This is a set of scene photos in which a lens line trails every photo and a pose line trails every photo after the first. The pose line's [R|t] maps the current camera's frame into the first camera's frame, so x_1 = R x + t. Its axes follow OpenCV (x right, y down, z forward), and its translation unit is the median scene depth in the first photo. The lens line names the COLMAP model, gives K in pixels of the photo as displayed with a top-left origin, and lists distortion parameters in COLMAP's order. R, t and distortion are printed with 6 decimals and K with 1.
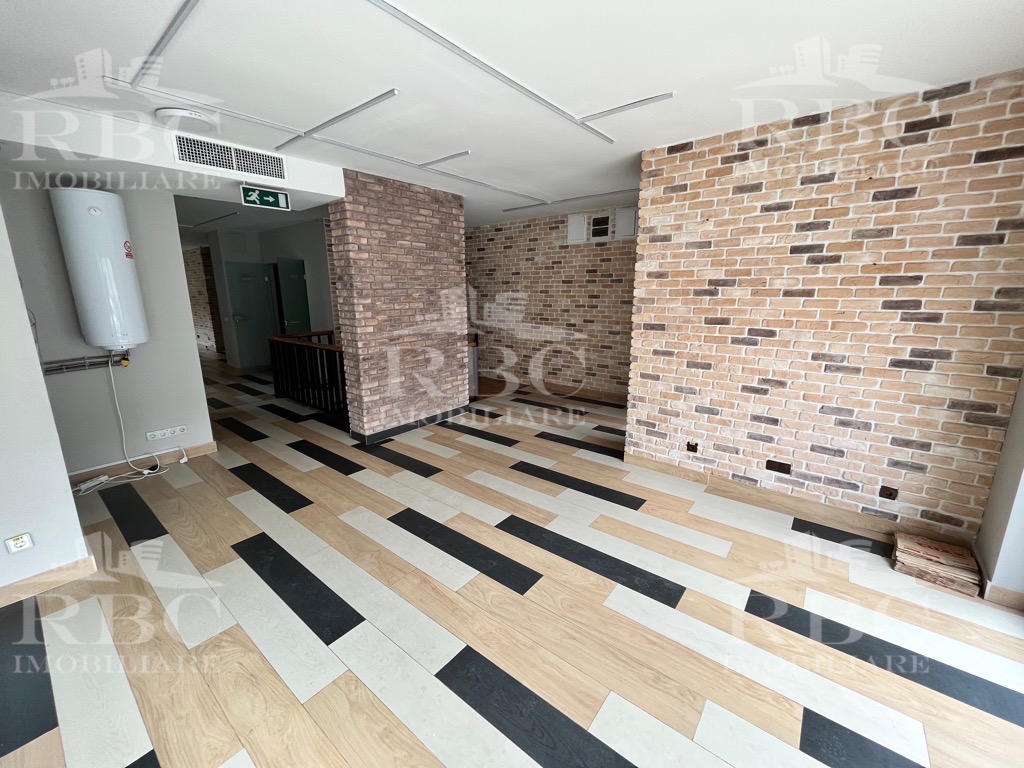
lens RADIAL K [[413.1, 0, 513.1], [0, 413.1, 380.7], [0, 0, 1]] dist [-0.003344, -0.000596]
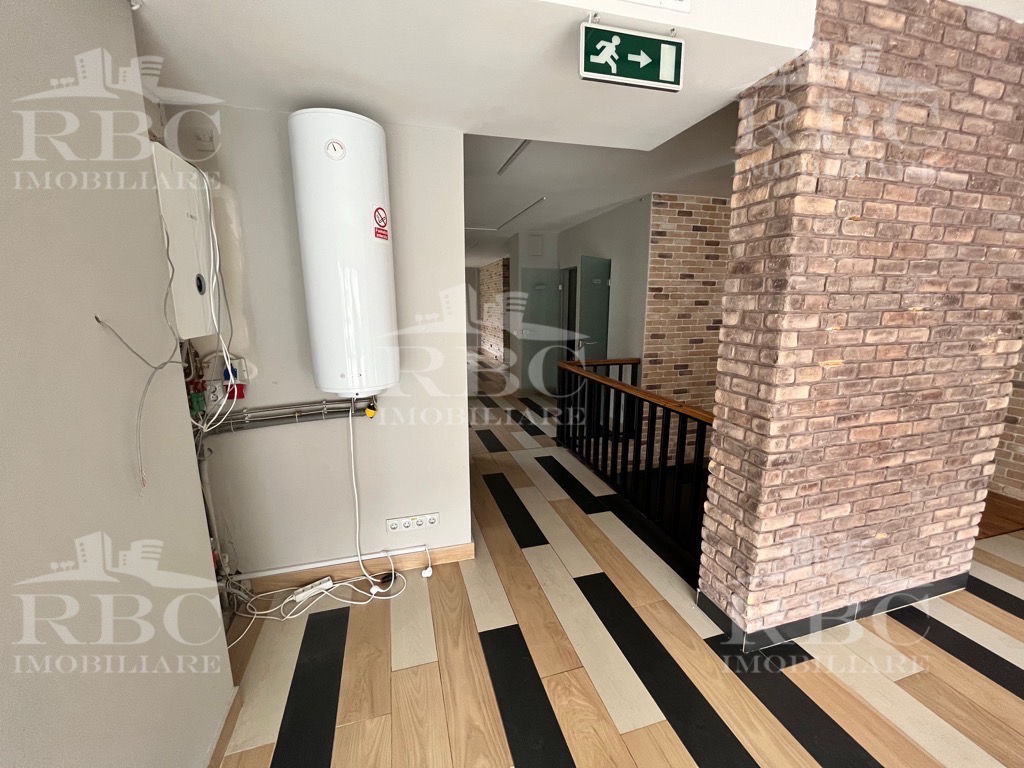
lens RADIAL K [[413.1, 0, 512.1], [0, 413.1, 383.7], [0, 0, 1]] dist [-0.003344, -0.000596]
pose [[0.818201, 0.110577, -0.564198, -0.347081], [-0.122722, 0.992304, 0.016510, -0.103247], [0.561681, 0.055731, 0.825475, 0.500112]]
